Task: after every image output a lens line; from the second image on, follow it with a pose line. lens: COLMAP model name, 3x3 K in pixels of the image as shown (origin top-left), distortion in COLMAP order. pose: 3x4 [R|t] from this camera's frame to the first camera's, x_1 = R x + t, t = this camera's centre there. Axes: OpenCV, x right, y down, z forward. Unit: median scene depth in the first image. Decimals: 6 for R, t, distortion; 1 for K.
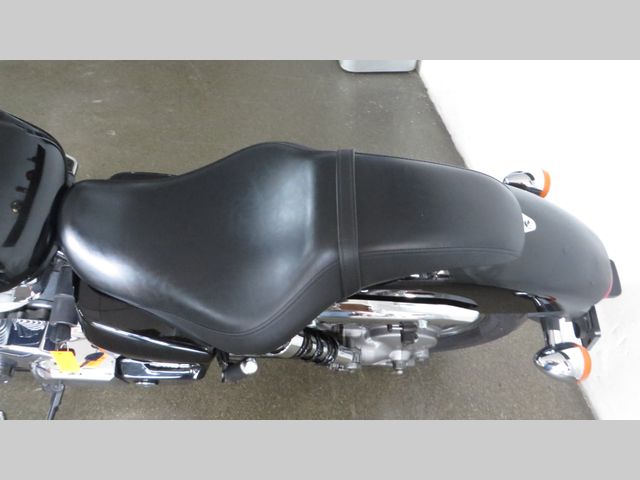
lens RADIAL K [[472.2, 0, 320.2], [0, 472.2, 238.3], [0, 0, 1]] dist [0.001904, 0.000013]
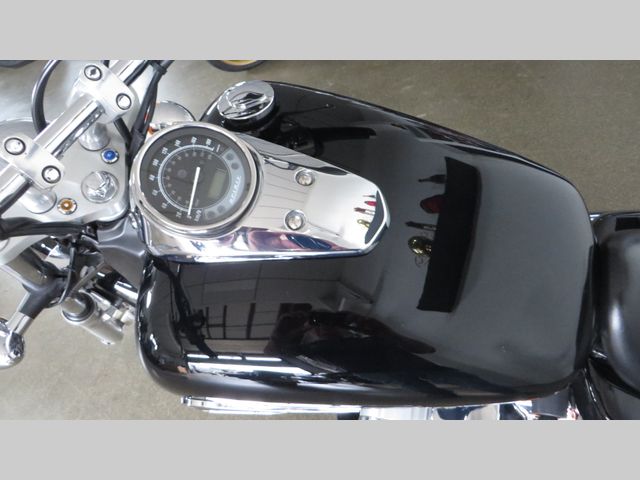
lens RADIAL K [[472.2, 0, 319.8], [0, 472.2, 241.7], [0, 0, 1]] dist [0.001904, 0.000013]
pose [[0.878534, -0.009414, -0.477587, -0.207800], [-0.009493, 0.999264, -0.037161, -0.022151], [0.477586, 0.037181, 0.877798, 0.144121]]
